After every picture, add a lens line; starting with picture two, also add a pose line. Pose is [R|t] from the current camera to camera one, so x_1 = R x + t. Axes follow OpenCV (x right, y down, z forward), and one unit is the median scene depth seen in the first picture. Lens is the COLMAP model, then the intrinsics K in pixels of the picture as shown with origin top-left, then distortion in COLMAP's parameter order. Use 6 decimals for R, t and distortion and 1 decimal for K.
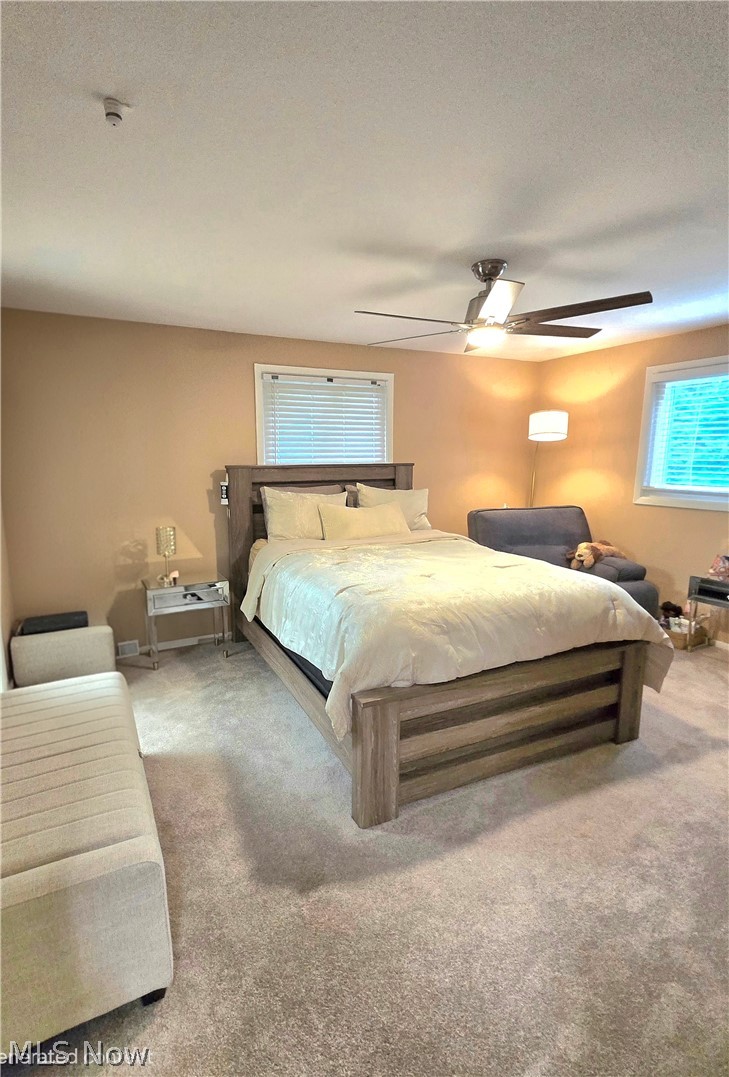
lens RADIAL K [[495.1, 0, 314.7], [0, 495.1, 536.1], [0, 0, 1]] dist [0.002257, 0.000420]
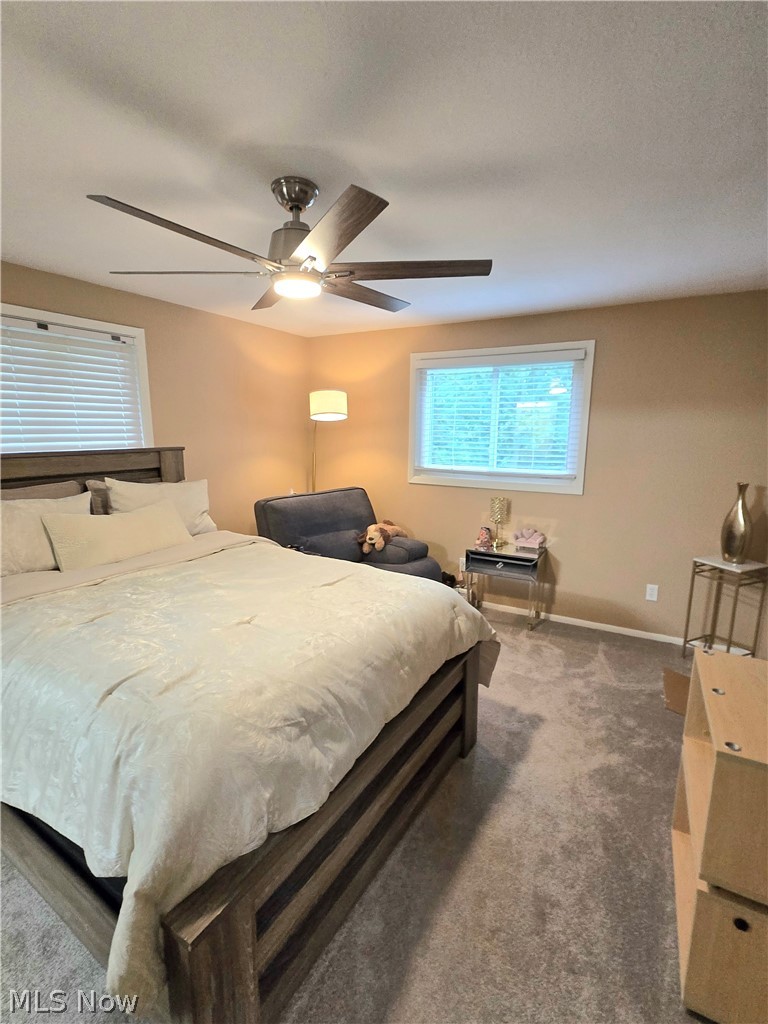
lens RADIAL K [[488.6, 0, 386.0], [0, 488.6, 509.0], [0, 0, 1]] dist [0.010103, -0.000312]
pose [[0.810861, -0.087794, 0.578616, 0.001680], [0.085008, 0.995867, 0.031975, -0.053529], [-0.579031, 0.023260, 0.814973, 0.207187]]
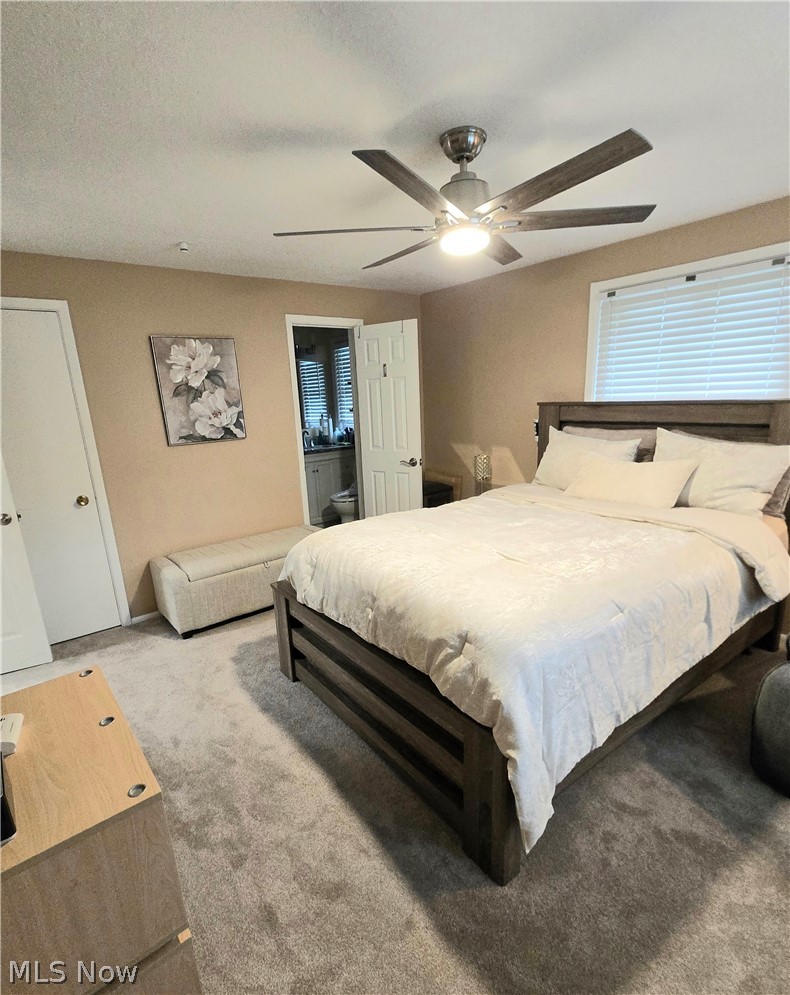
lens RADIAL K [[470.0, 0, 395.8], [0, 470.0, 517.6], [0, 0, 1]] dist [-0.000257, -0.000162]
pose [[0.261930, 0.237457, -0.935418, 0.695318], [-0.116487, 0.969950, 0.213606, -0.086038], [0.958031, 0.053014, 0.281720, 0.469350]]
